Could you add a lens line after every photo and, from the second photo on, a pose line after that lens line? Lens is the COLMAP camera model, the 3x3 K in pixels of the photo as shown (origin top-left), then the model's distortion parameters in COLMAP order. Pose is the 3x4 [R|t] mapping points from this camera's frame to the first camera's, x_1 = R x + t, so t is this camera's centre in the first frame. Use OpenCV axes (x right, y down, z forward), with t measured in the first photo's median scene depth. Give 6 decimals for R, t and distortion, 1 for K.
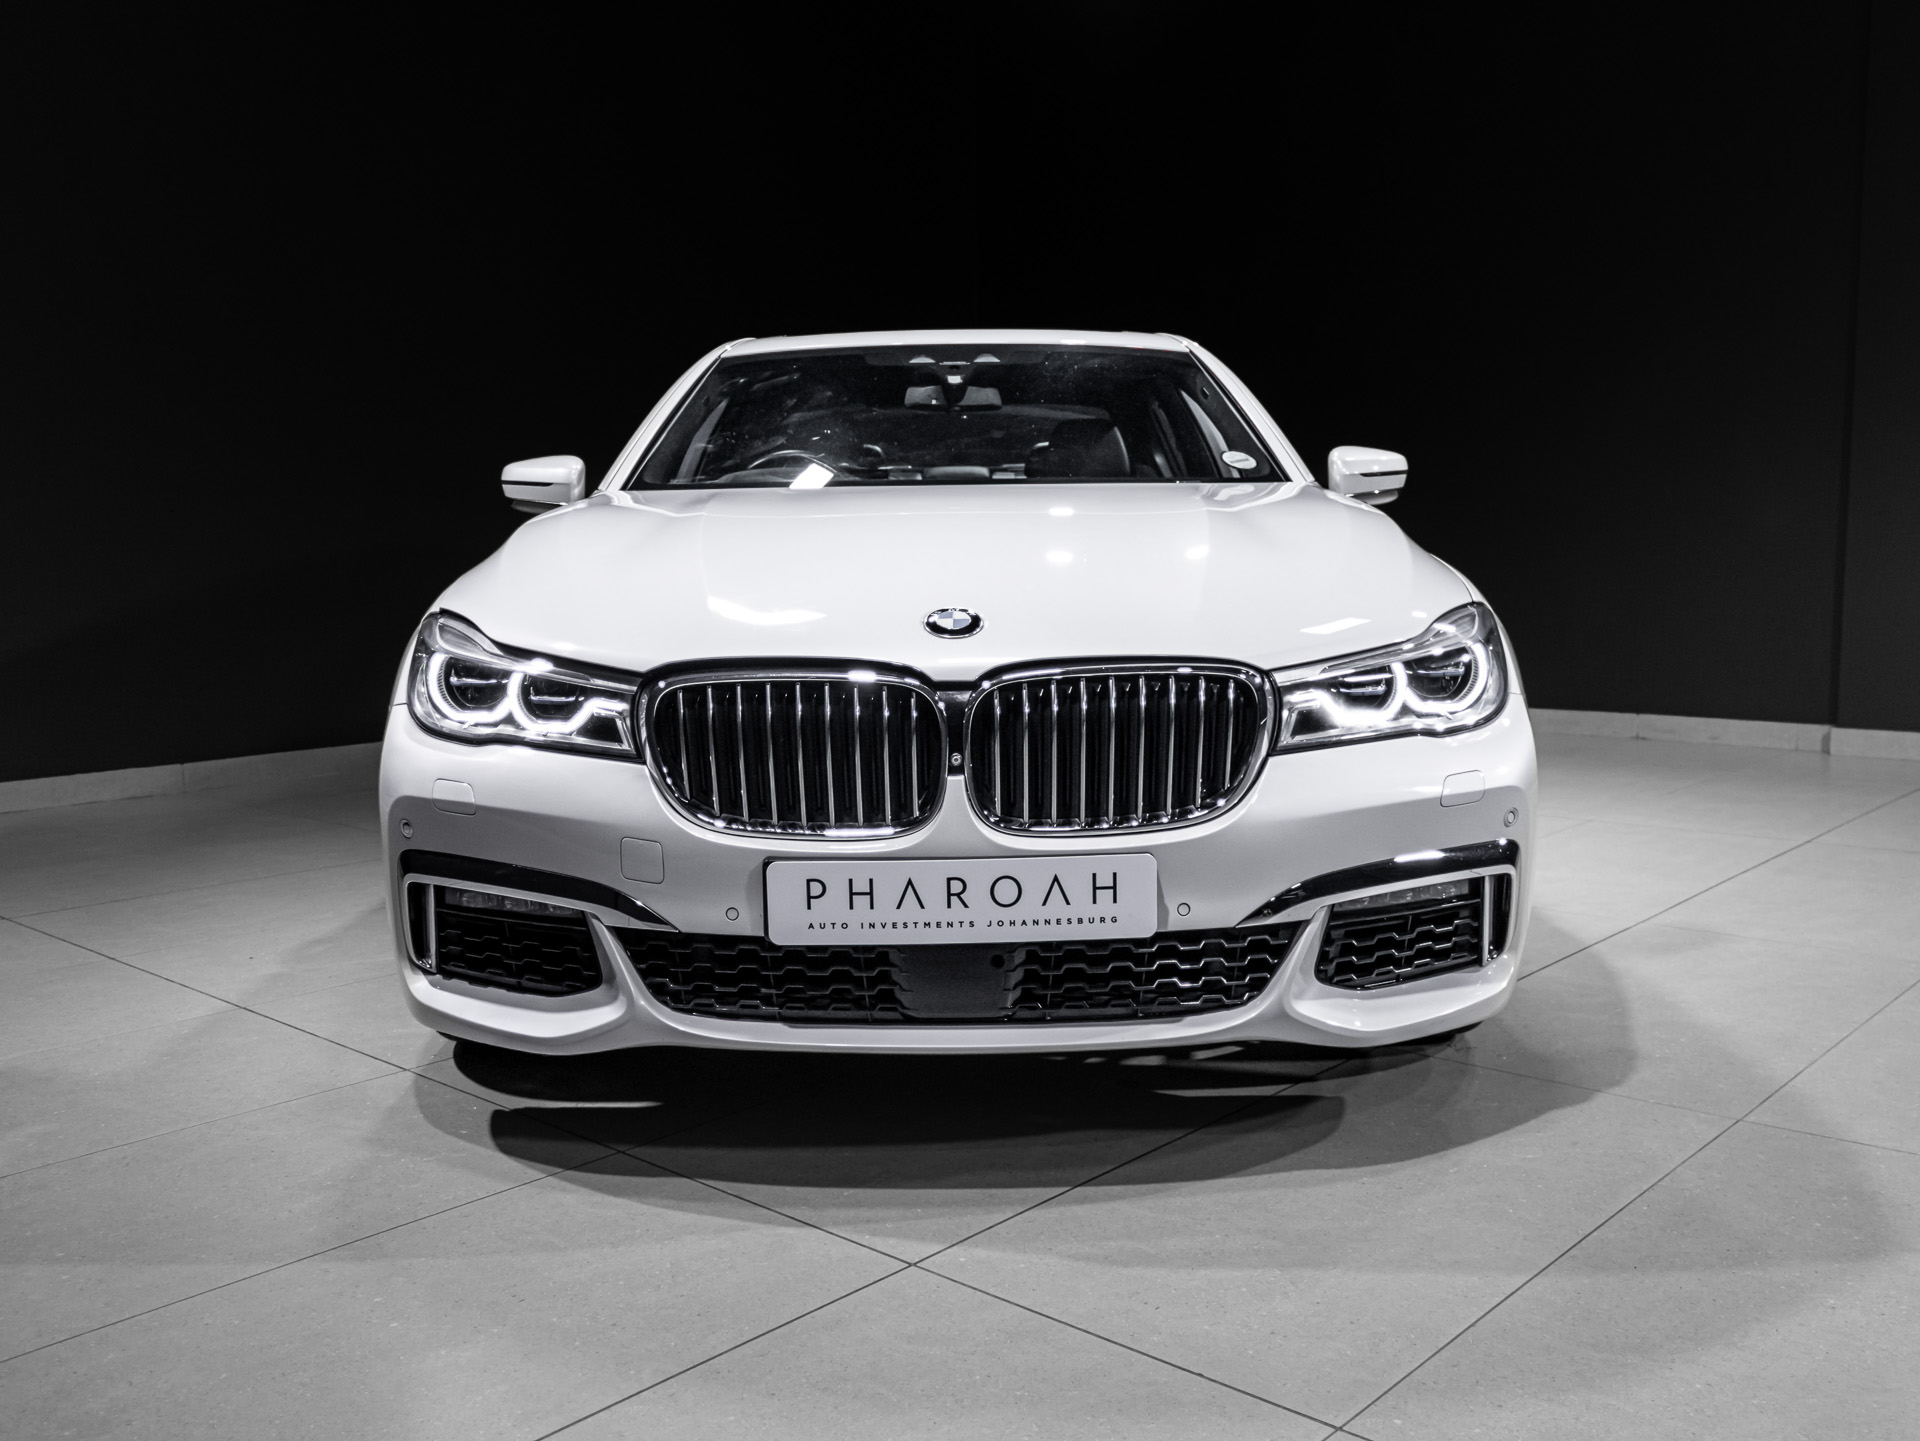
lens RADIAL K [[1741.5, 0, 951.0], [0, 1741.5, 715.2], [0, 0, 1]] dist [0.018064, -0.016922]
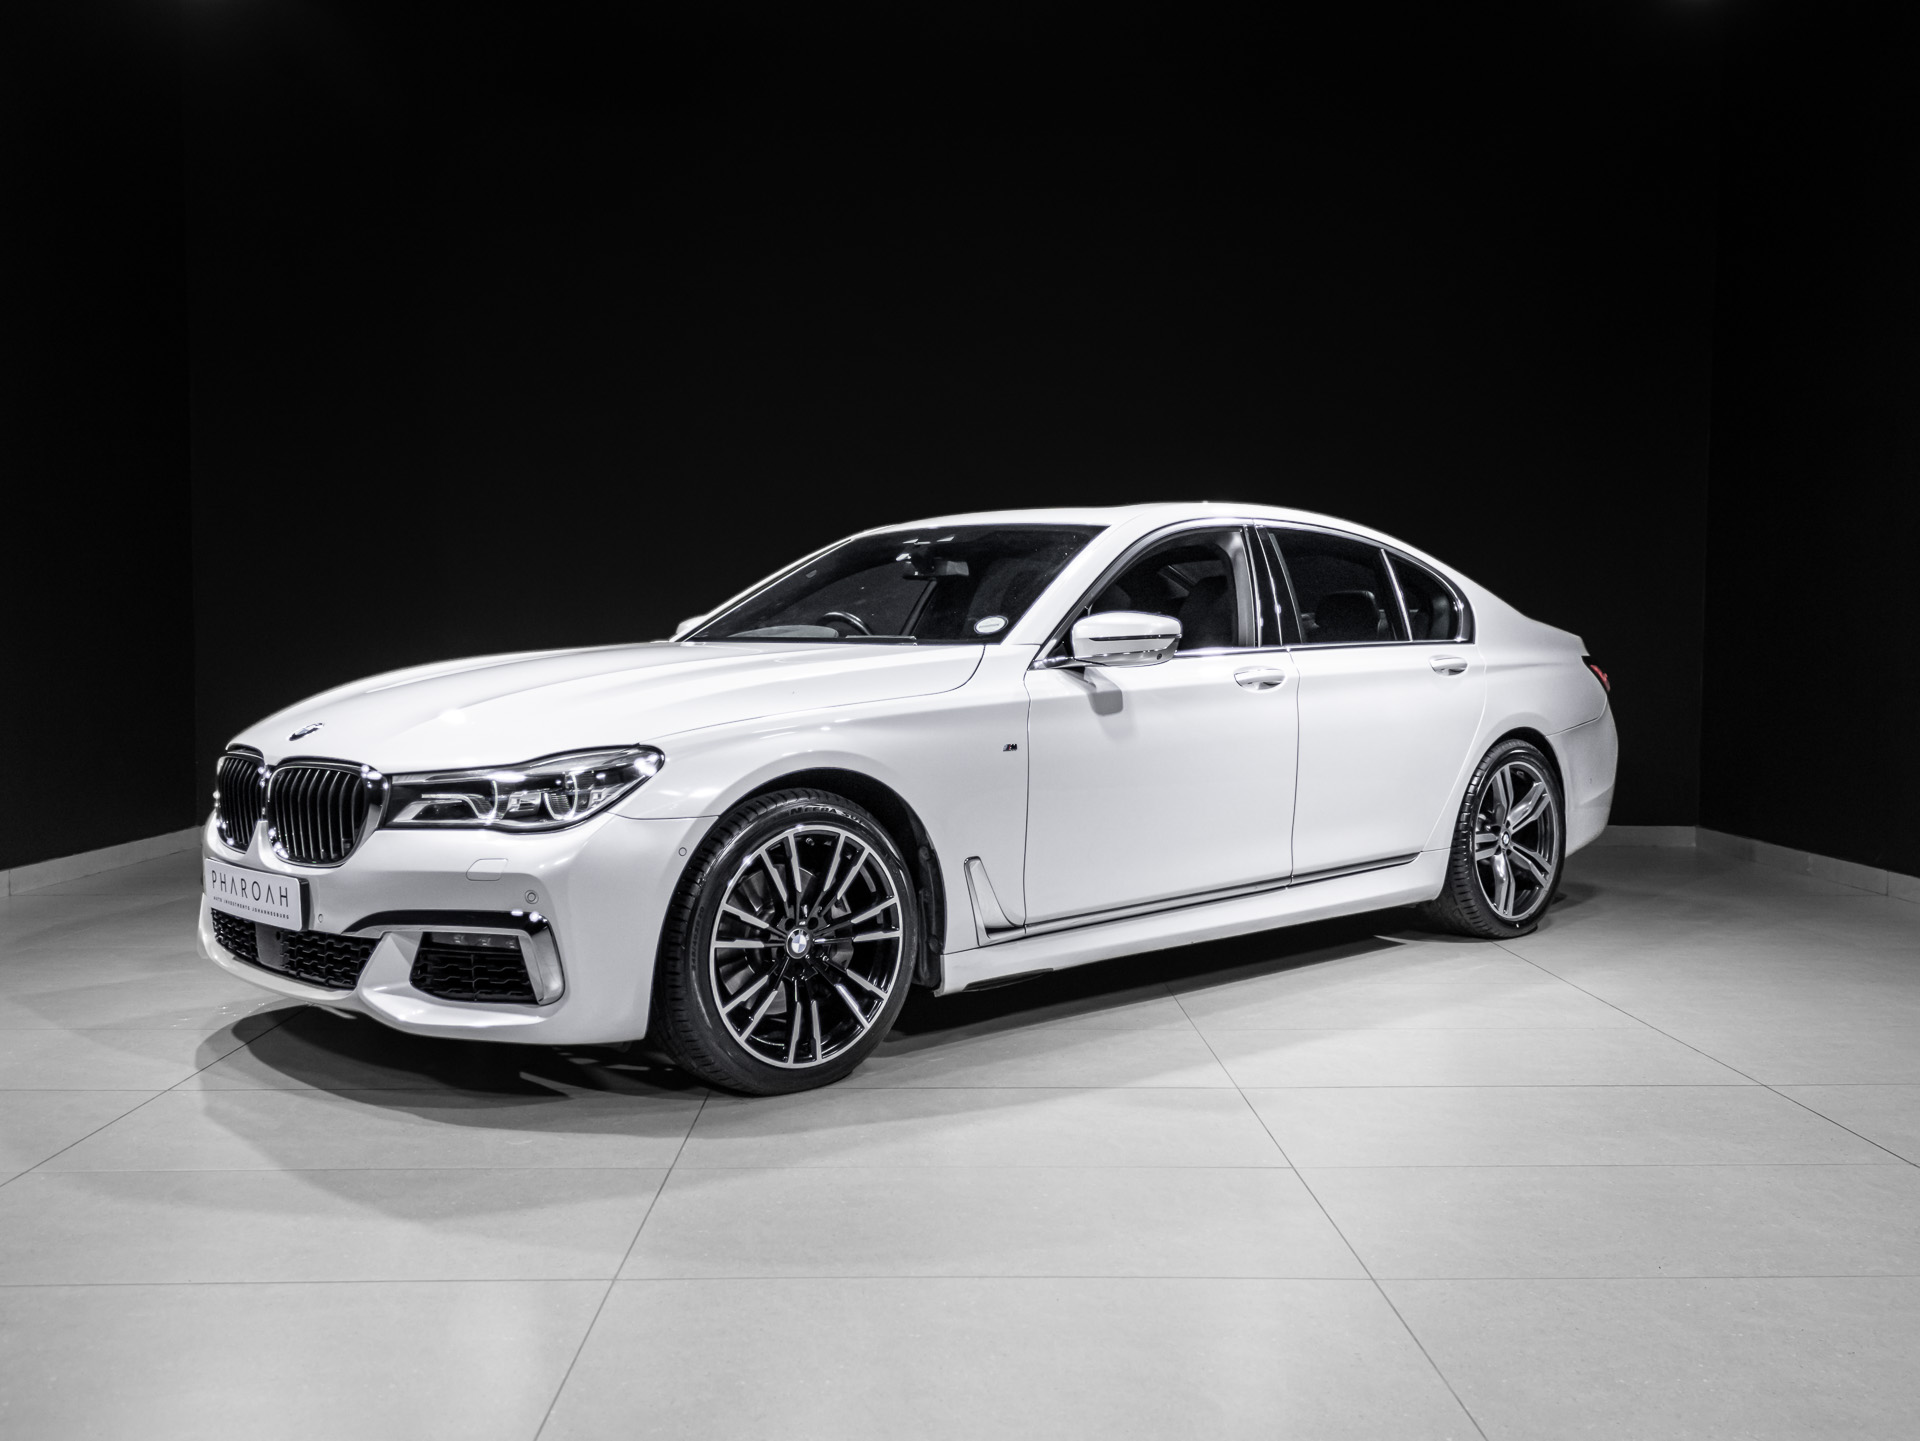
lens RADIAL K [[1758.5, 0, 980.0], [0, 1758.5, 730.5], [0, 0, 1]] dist [0.031046, -0.015977]
pose [[0.695963, 0.059215, -0.715632, 1.654708], [-0.097686, 0.995137, -0.012658, -0.095684], [0.711402, 0.078717, 0.698363, 0.278950]]
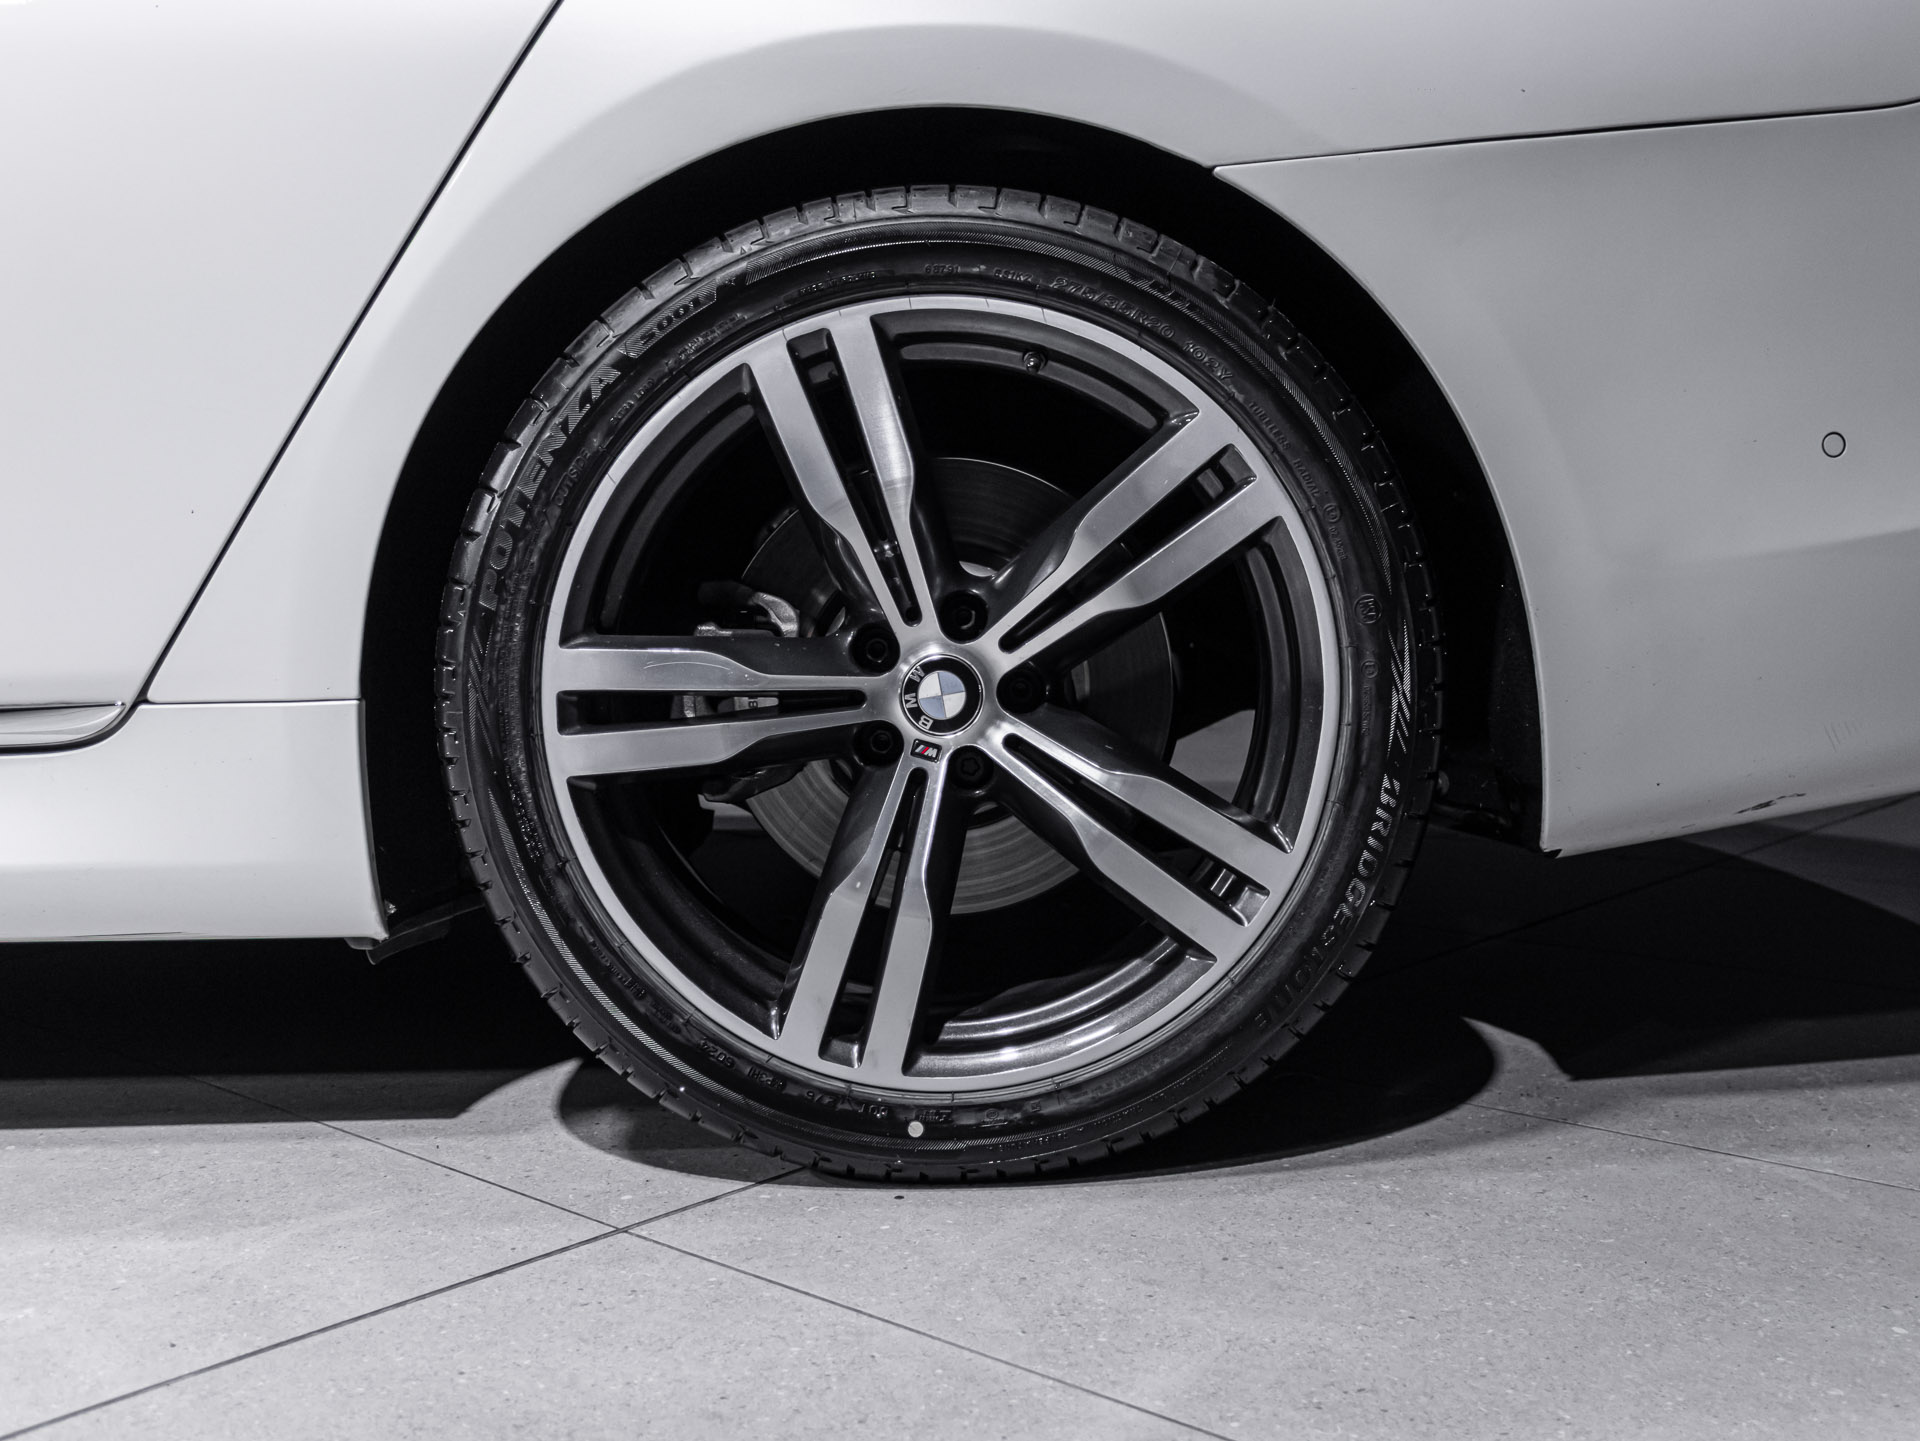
lens RADIAL K [[2214.0, 0, 961.6], [0, 2214.0, 718.8], [0, 0, 1]] dist [-0.013240, -0.009548]
pose [[0.043893, 0.111095, -0.992840, 1.020462], [-0.107817, 0.988520, 0.105845, -0.108002], [0.993201, 0.102400, 0.055367, 2.549266]]
